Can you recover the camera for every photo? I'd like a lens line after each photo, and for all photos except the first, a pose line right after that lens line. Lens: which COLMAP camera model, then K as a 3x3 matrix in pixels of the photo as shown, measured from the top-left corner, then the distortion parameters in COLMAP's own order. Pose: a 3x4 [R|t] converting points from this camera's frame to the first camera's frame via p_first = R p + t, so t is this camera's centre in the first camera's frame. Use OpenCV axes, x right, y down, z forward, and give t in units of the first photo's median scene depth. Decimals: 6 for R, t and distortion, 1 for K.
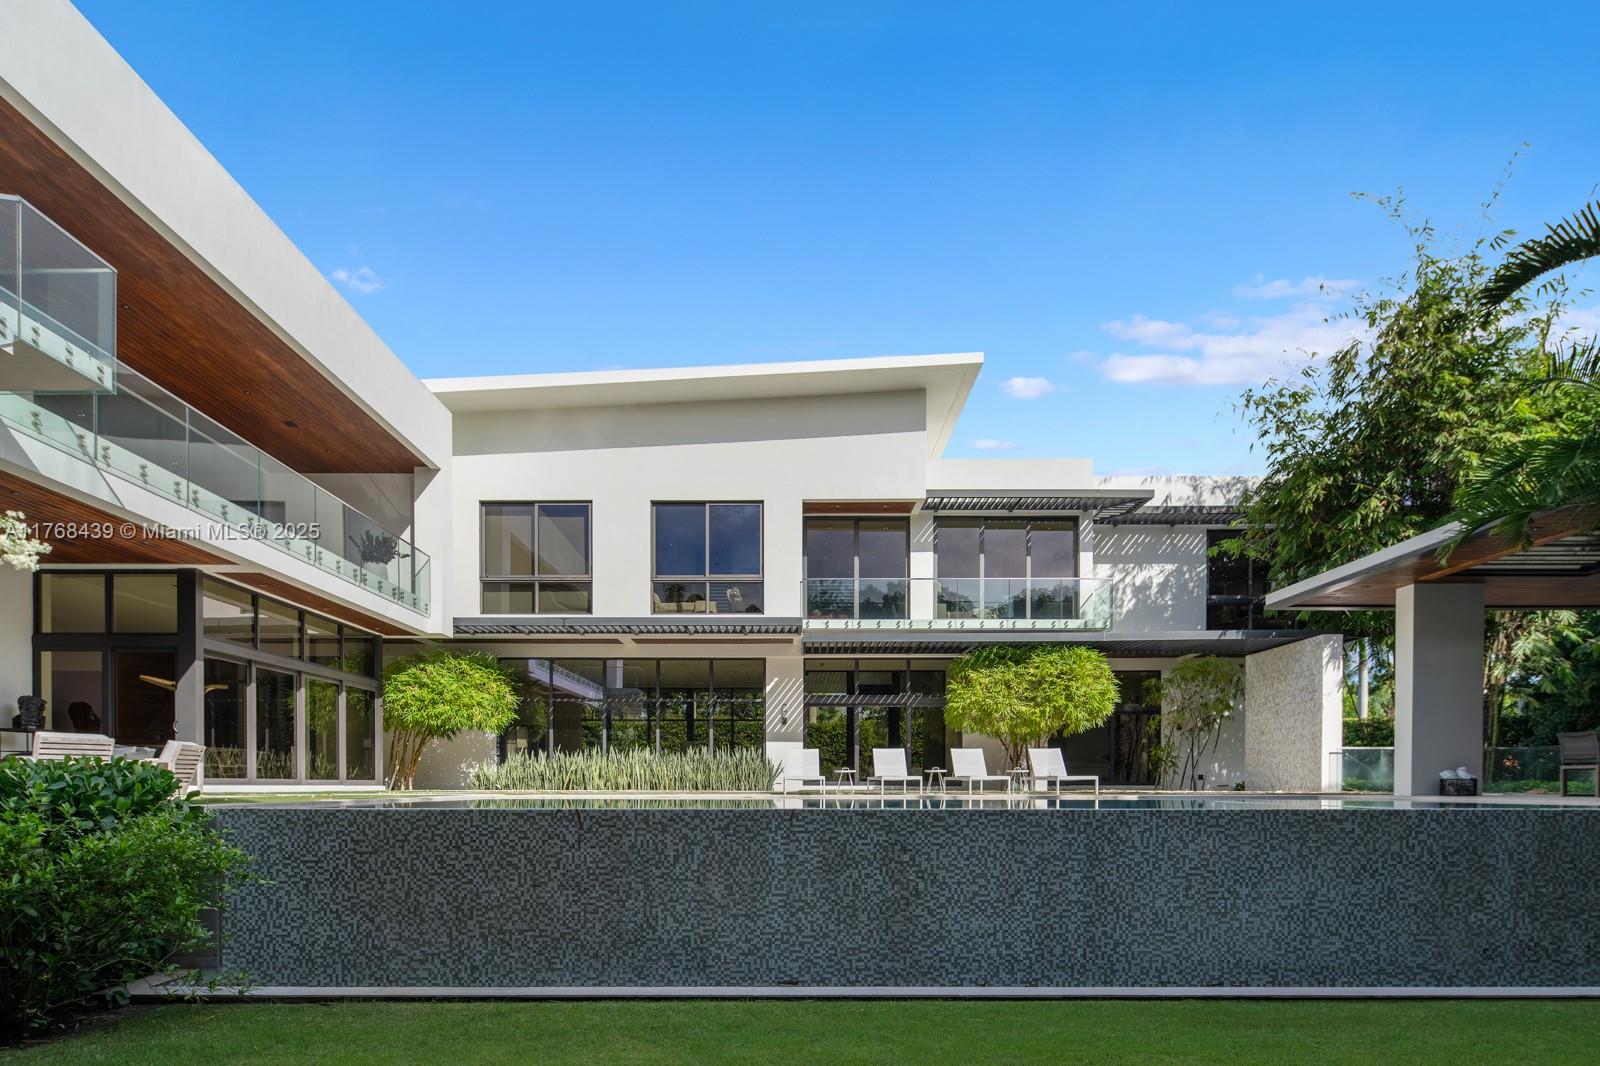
lens RADIAL K [[786.4, 0, 788.9], [0, 786.4, 789.1], [0, 0, 1]] dist [0.014830, -0.008085]
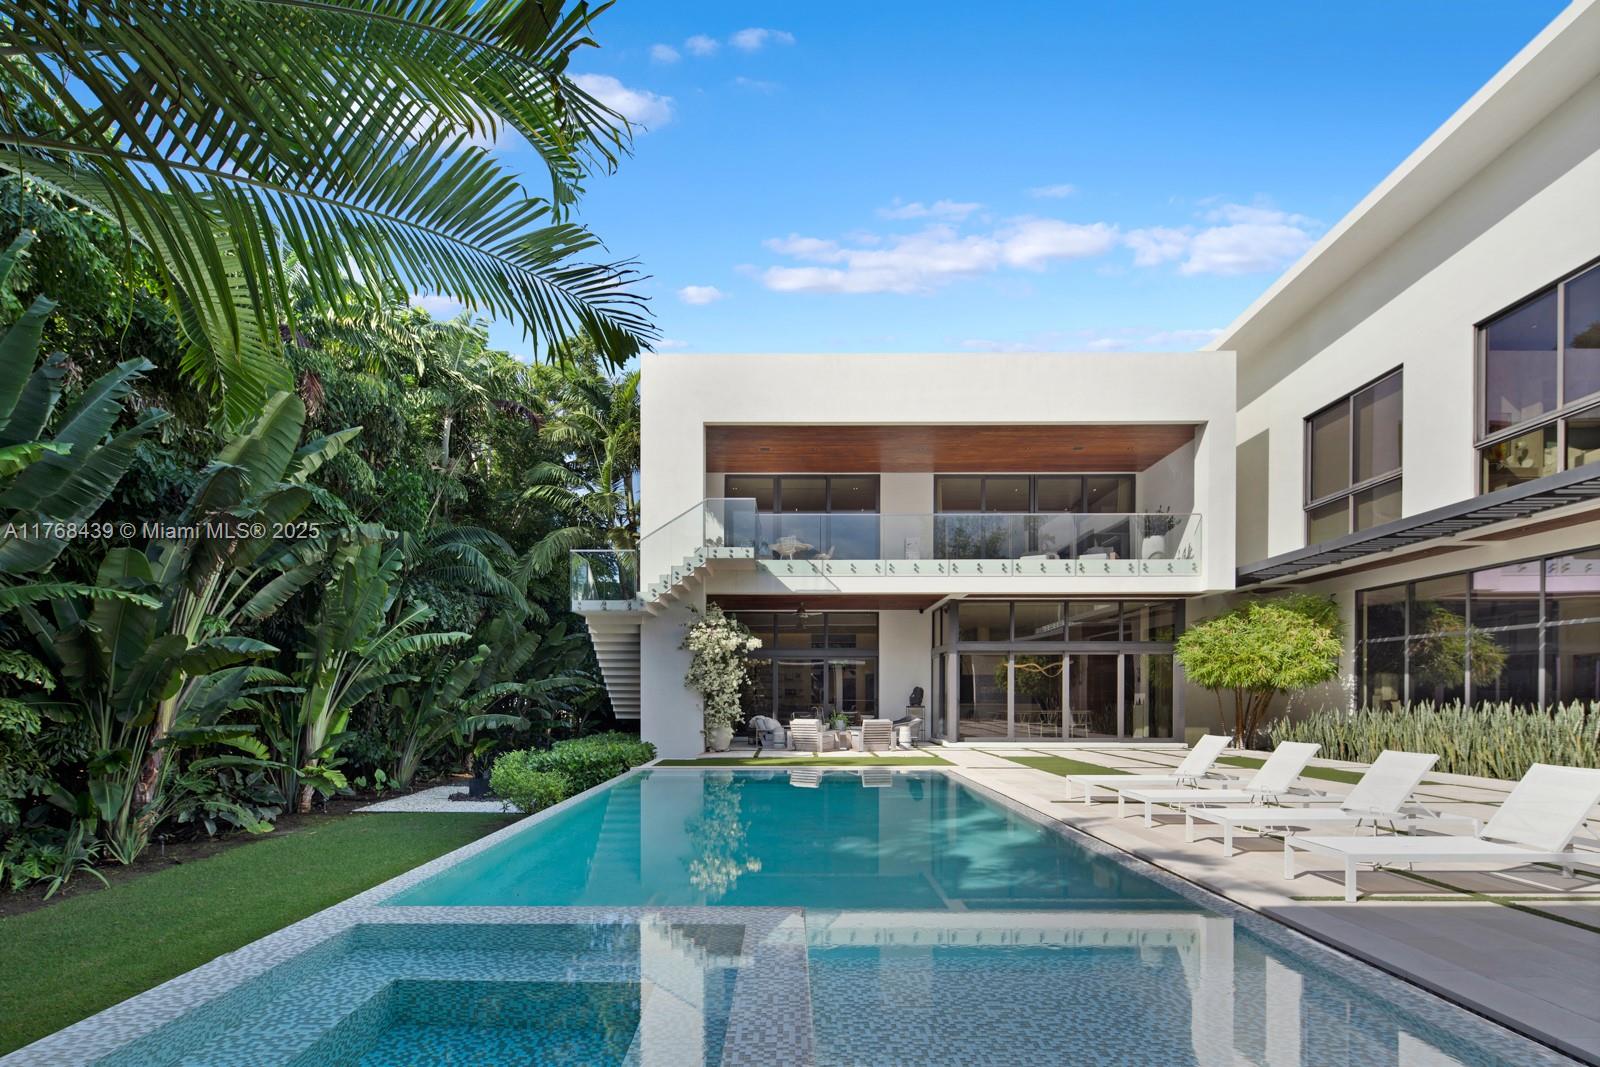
lens RADIAL K [[786.7, 0, 793.9], [0, 786.7, 698.7], [0, 0, 1]] dist [0.006102, 0.000415]
pose [[0.003793, 0.000374, -0.999993, 0.755584], [-0.005549, 0.999985, 0.000353, -0.086935], [0.999977, 0.005548, 0.003795, 0.696609]]
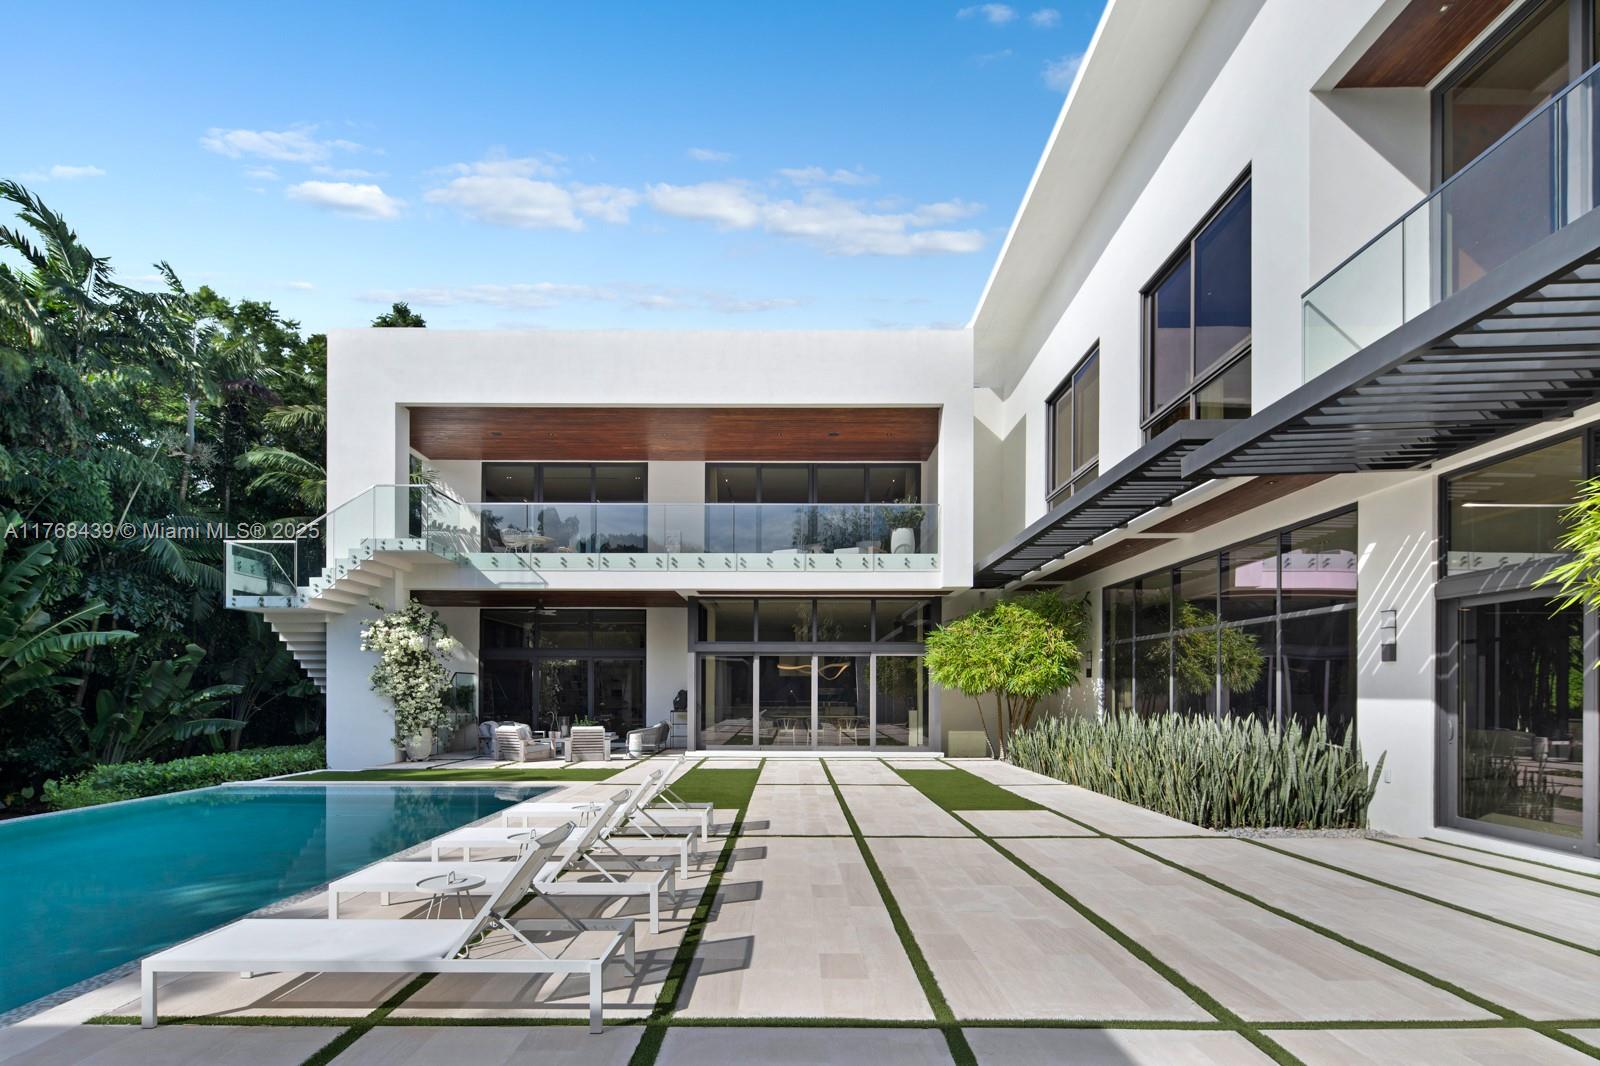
lens RADIAL K [[786.7, 0, 793.9], [0, 786.7, 698.2], [0, 0, 1]] dist [0.006102, 0.000415]
pose [[0.003802, 0.005043, -0.999980, 0.646493], [-0.007628, 0.999958, 0.005014, -0.106009], [0.999964, 0.007609, 0.003840, 1.182993]]
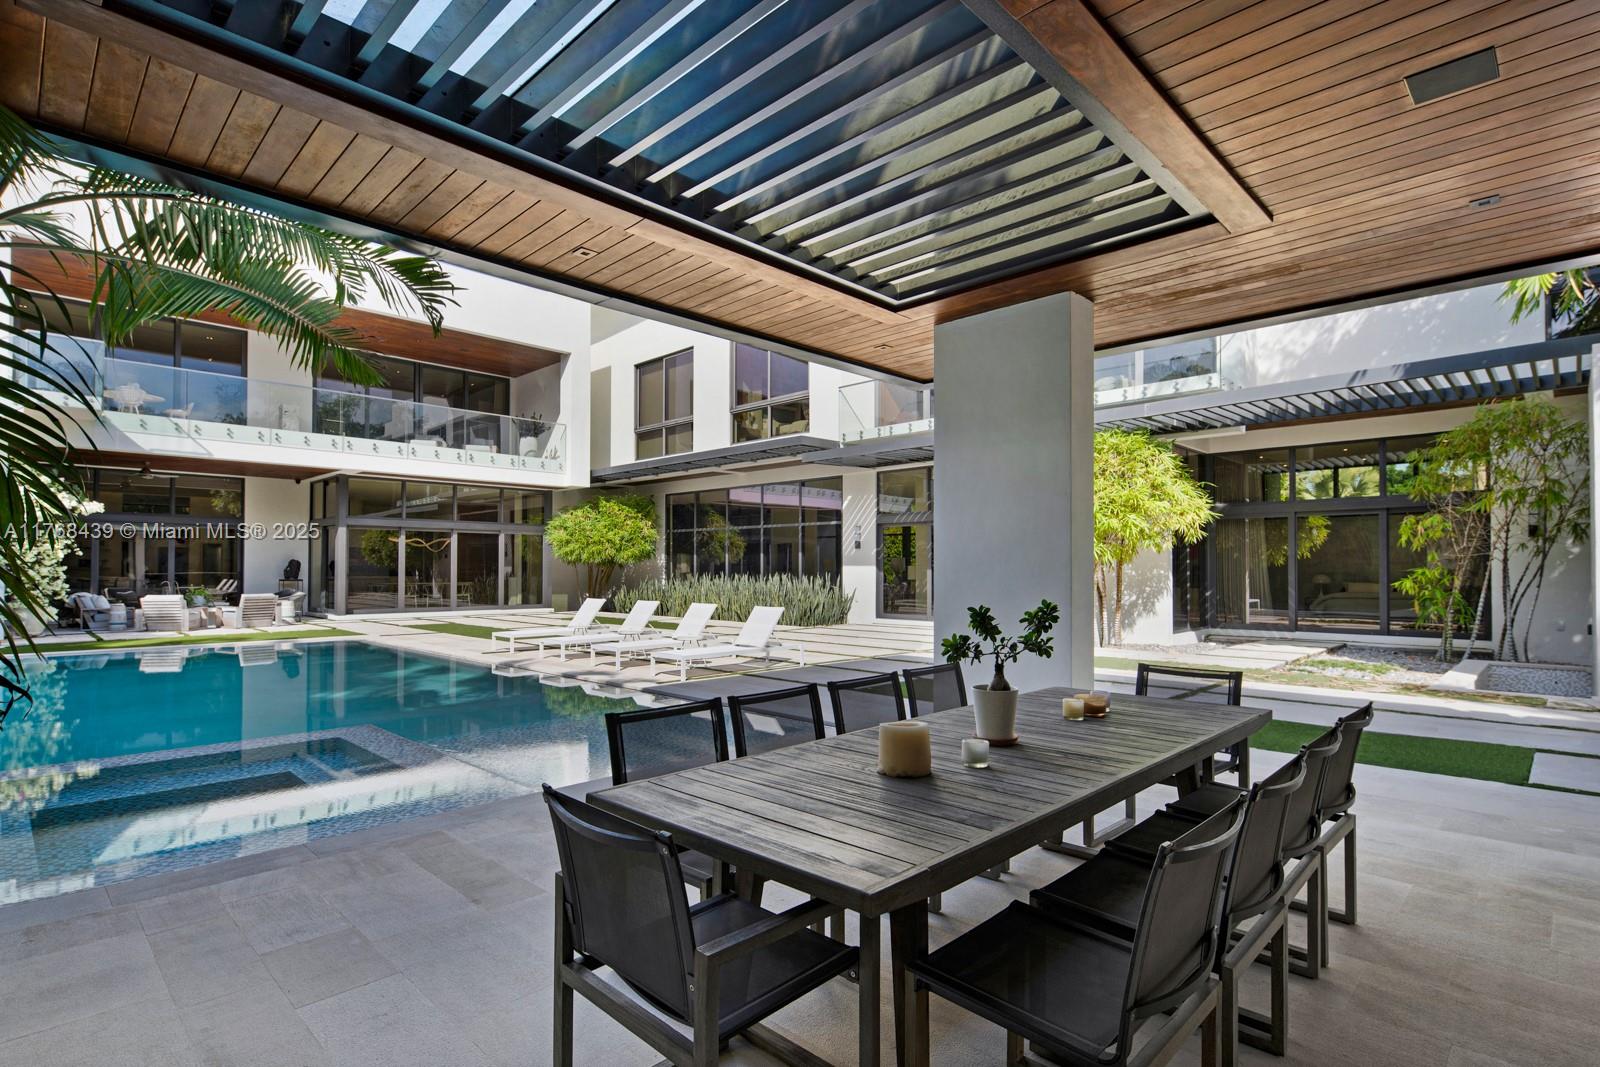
lens RADIAL K [[796.0, 0, 800.6], [0, 796.0, 559.1], [0, 0, 1]] dist [-0.000394, -0.000431]
pose [[0.721776, -0.009157, -0.692066, 0.962287], [-0.004331, 0.999833, -0.017746, -0.089687], [0.692113, 0.015806, 0.721616, 0.508795]]
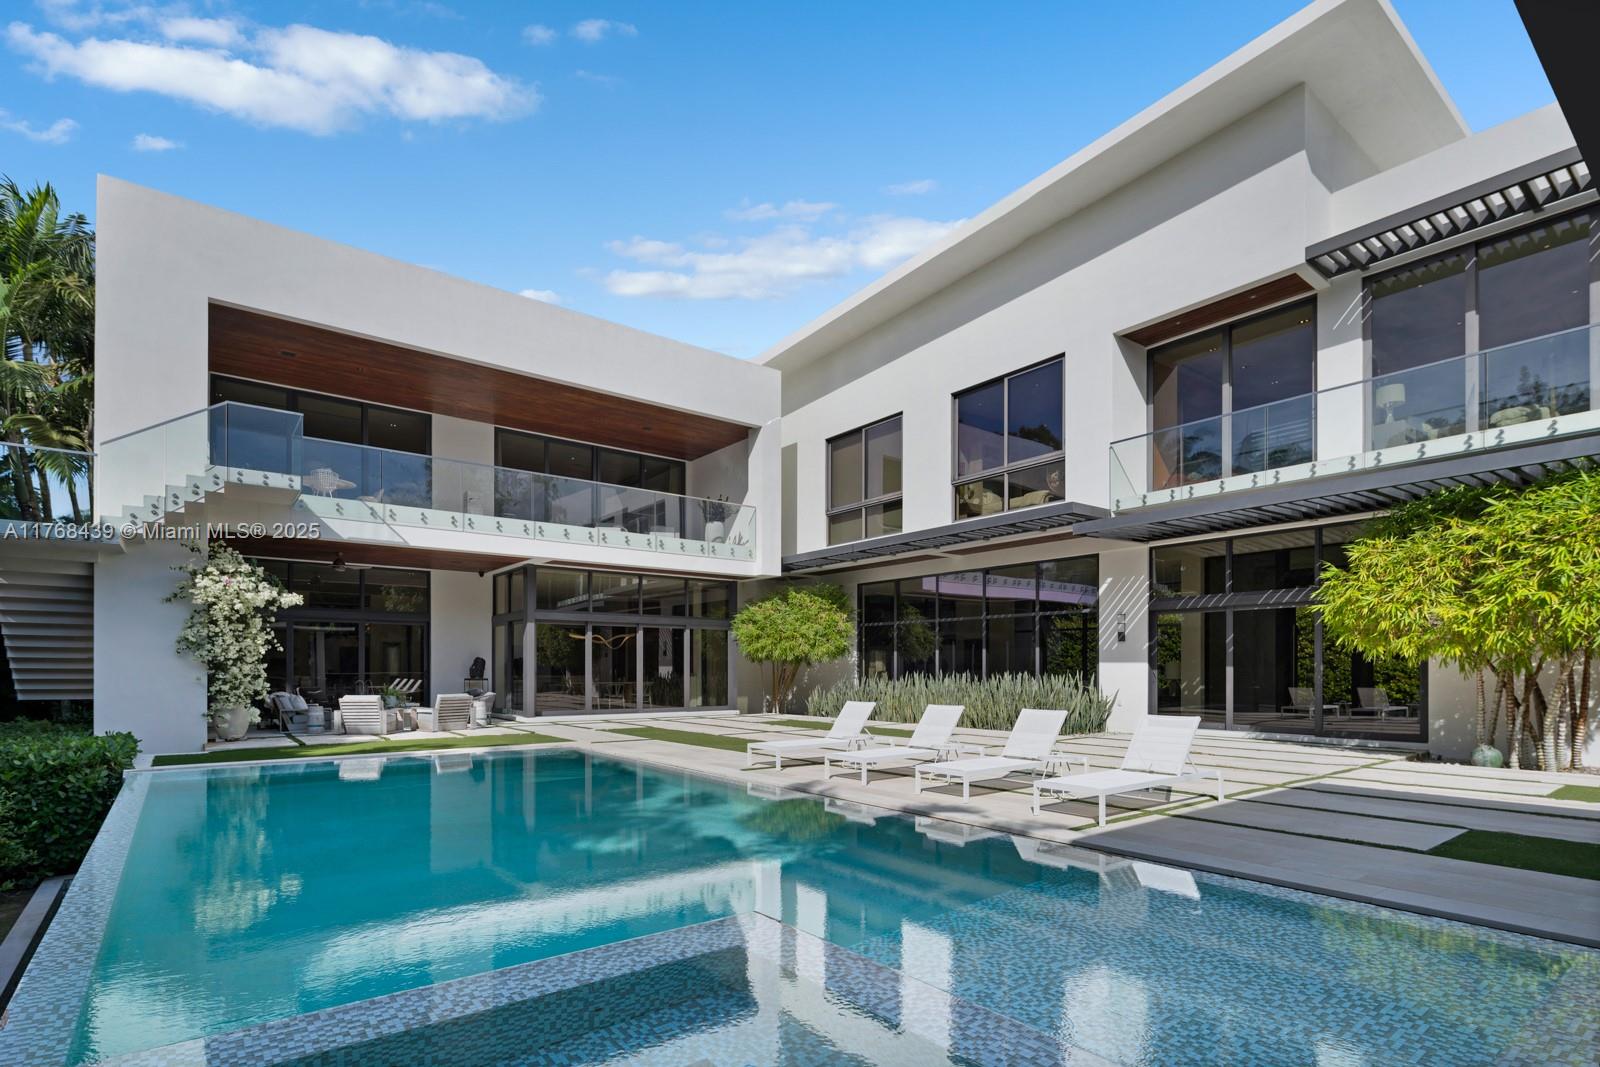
lens RADIAL K [[786.6, 0, 788.4], [0, 786.6, 668.4], [0, 0, 1]] dist [0.009648, -0.000517]
pose [[0.612386, -0.001511, -0.790557, 0.646883], [-0.004625, 0.999974, -0.005494, -0.085988], [0.790545, 0.007021, 0.612363, 0.508806]]
